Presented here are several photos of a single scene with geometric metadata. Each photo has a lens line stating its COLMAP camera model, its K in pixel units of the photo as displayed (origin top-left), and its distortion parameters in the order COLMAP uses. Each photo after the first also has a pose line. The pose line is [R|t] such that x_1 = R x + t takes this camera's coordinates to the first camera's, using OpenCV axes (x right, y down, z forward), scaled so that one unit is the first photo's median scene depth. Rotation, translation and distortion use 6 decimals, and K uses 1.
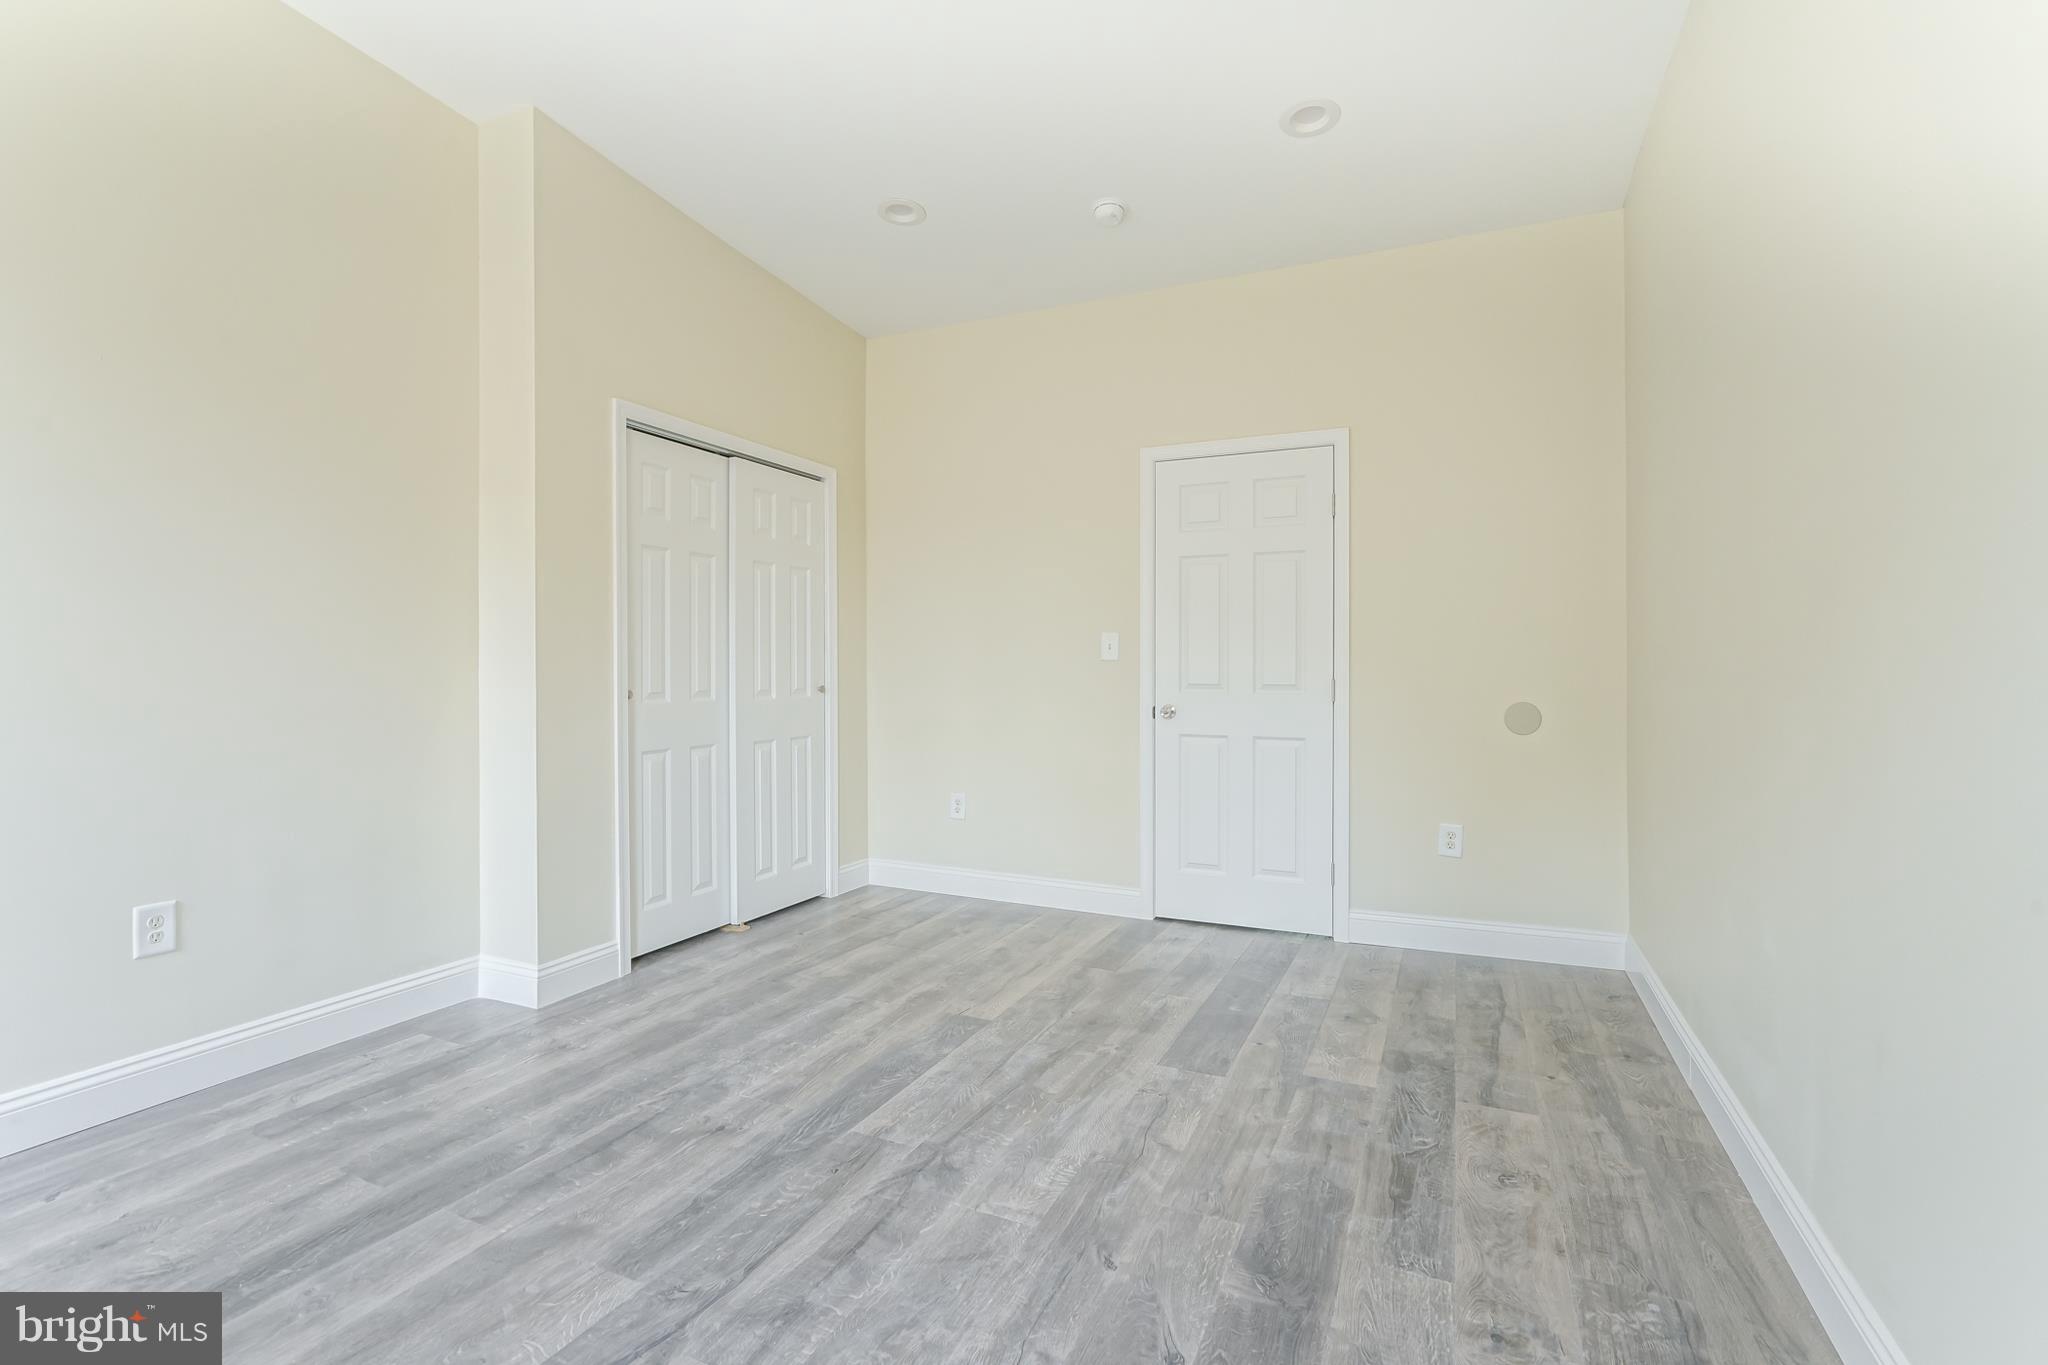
lens RADIAL K [[941.7, 0, 1008.7], [0, 941.7, 683.1], [0, 0, 1]] dist [-0.005056, 0.000169]
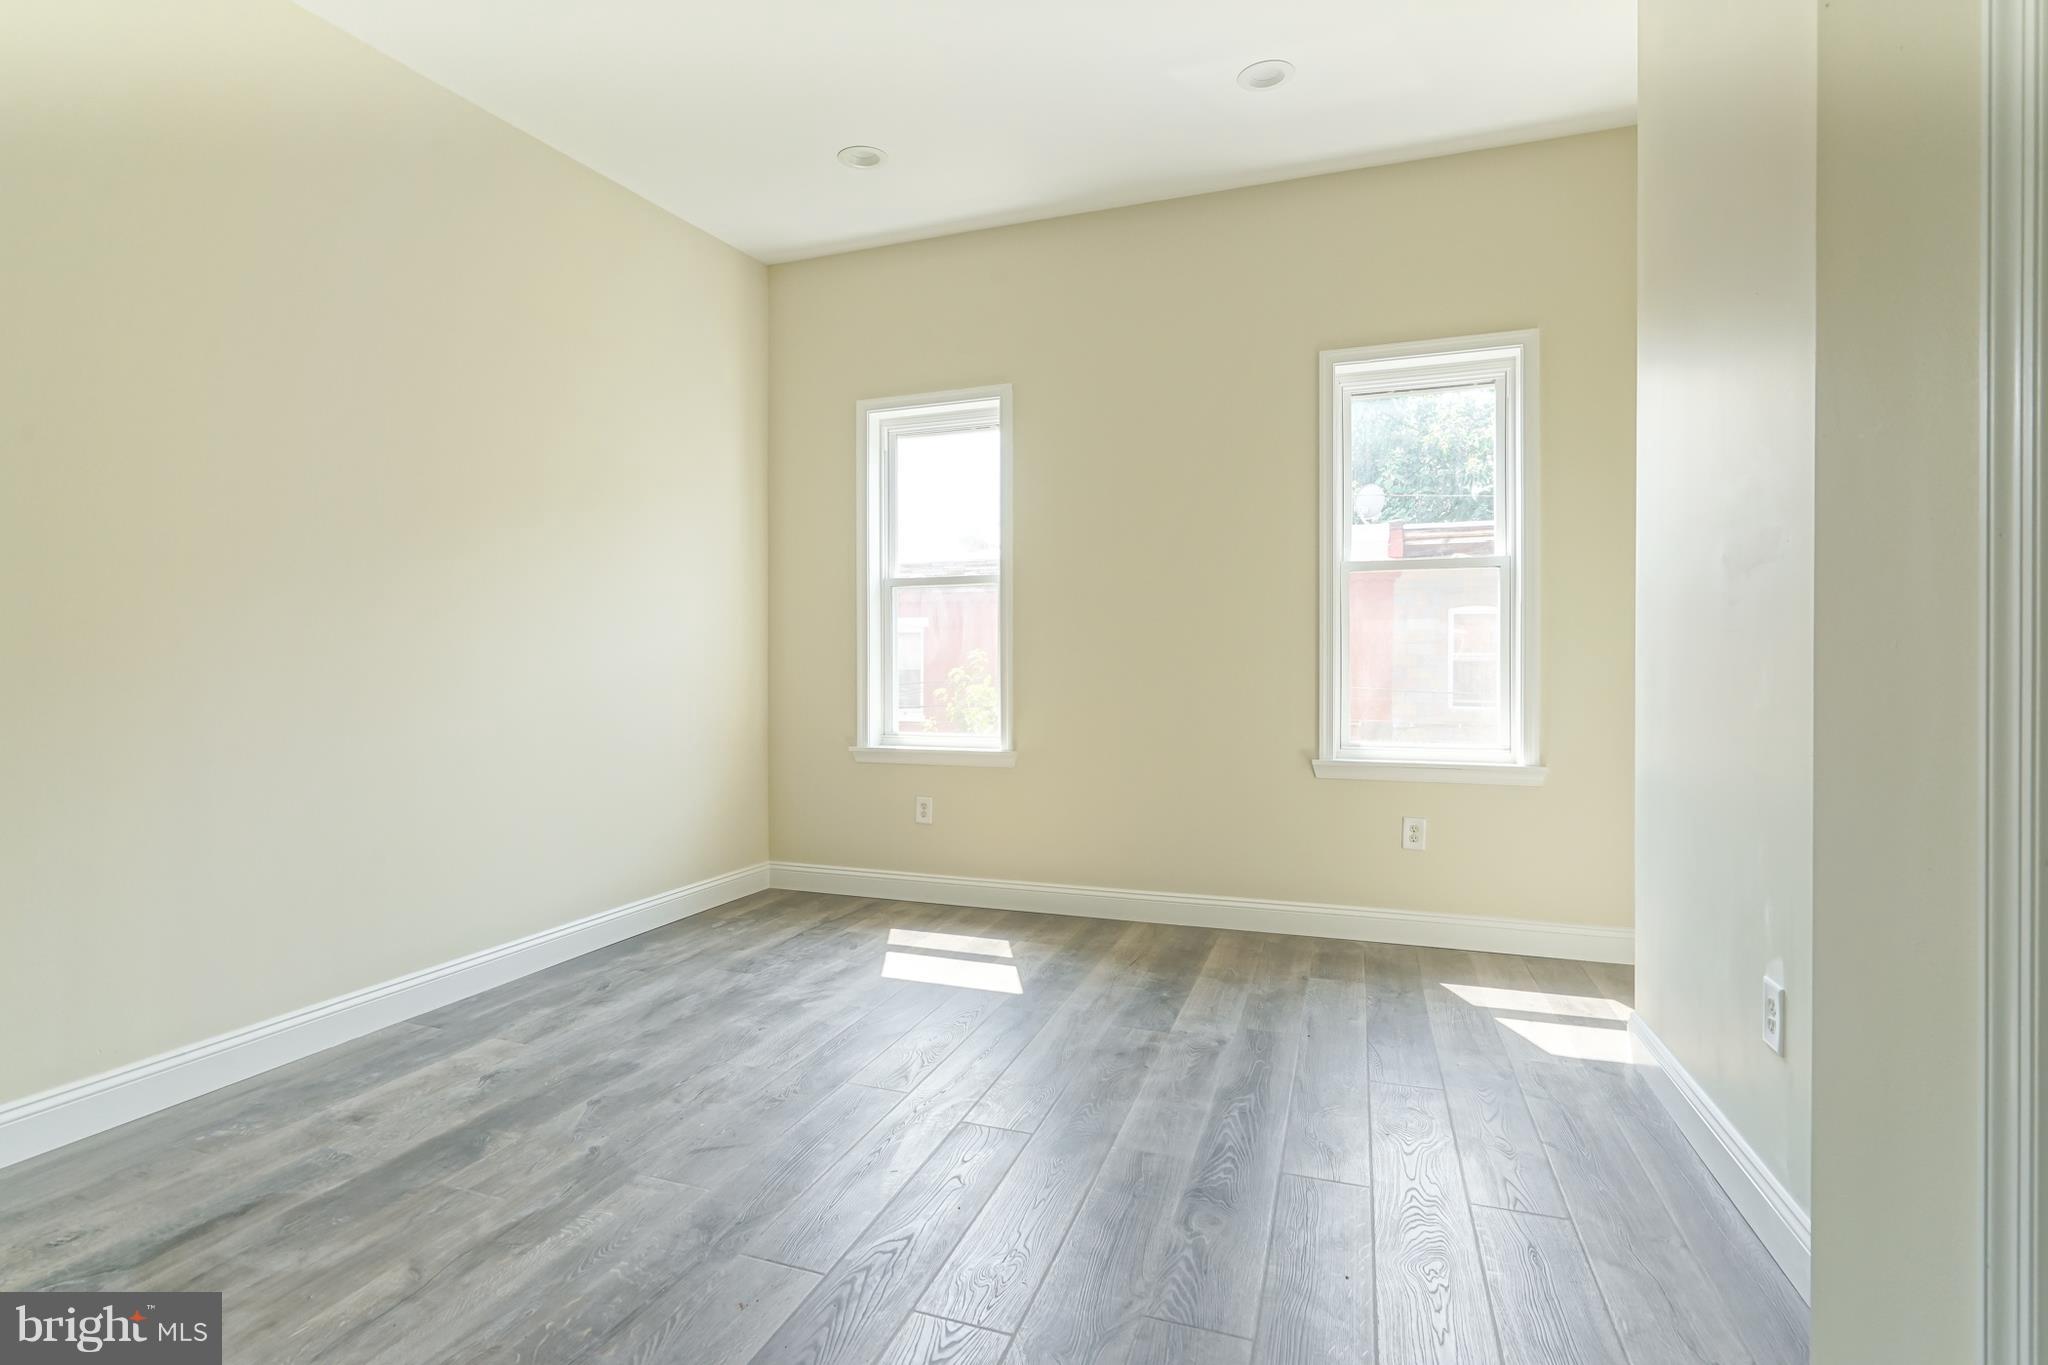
lens RADIAL K [[933.2, 0, 1025.1], [0, 933.2, 676.9], [0, 0, 1]] dist [-0.003964, -0.000114]
pose [[-0.992584, -0.001219, -0.121558, -0.225879], [-0.003428, 0.999833, 0.017960, -0.020098], [0.121516, 0.018243, -0.992422, 1.676504]]
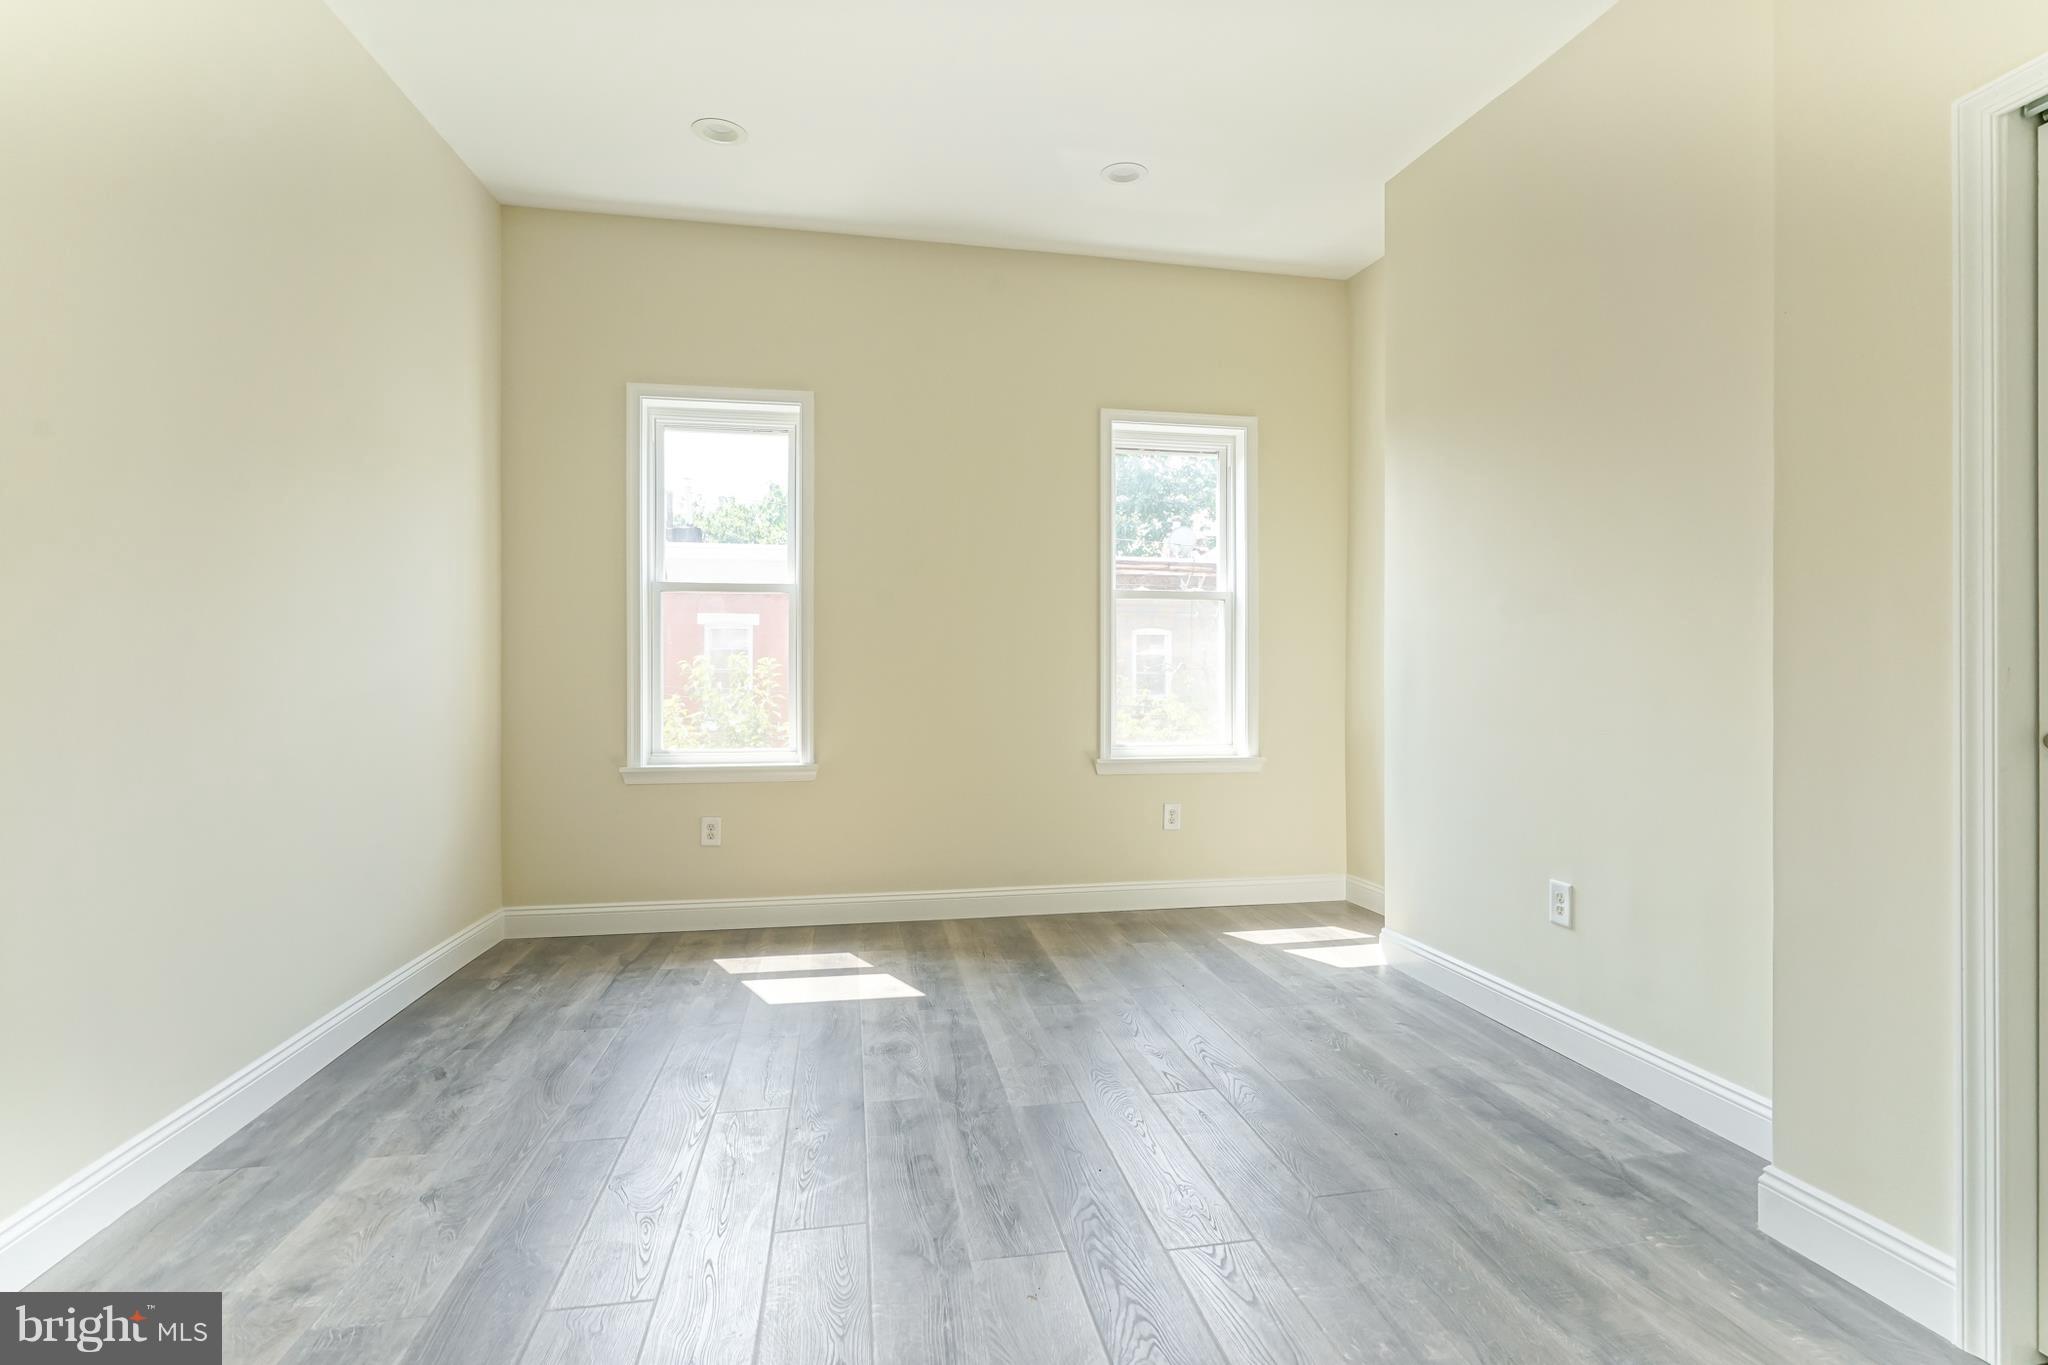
lens RADIAL K [[921.2, 0, 1024.3], [0, 921.2, 685.9], [0, 0, 1]] dist [-0.002786, 0.000550]
pose [[-0.804087, -0.000045, -0.594511, 0.313610], [-0.008226, 0.999905, 0.011049, -0.015845], [0.594454, 0.013774, -0.804011, 1.531388]]
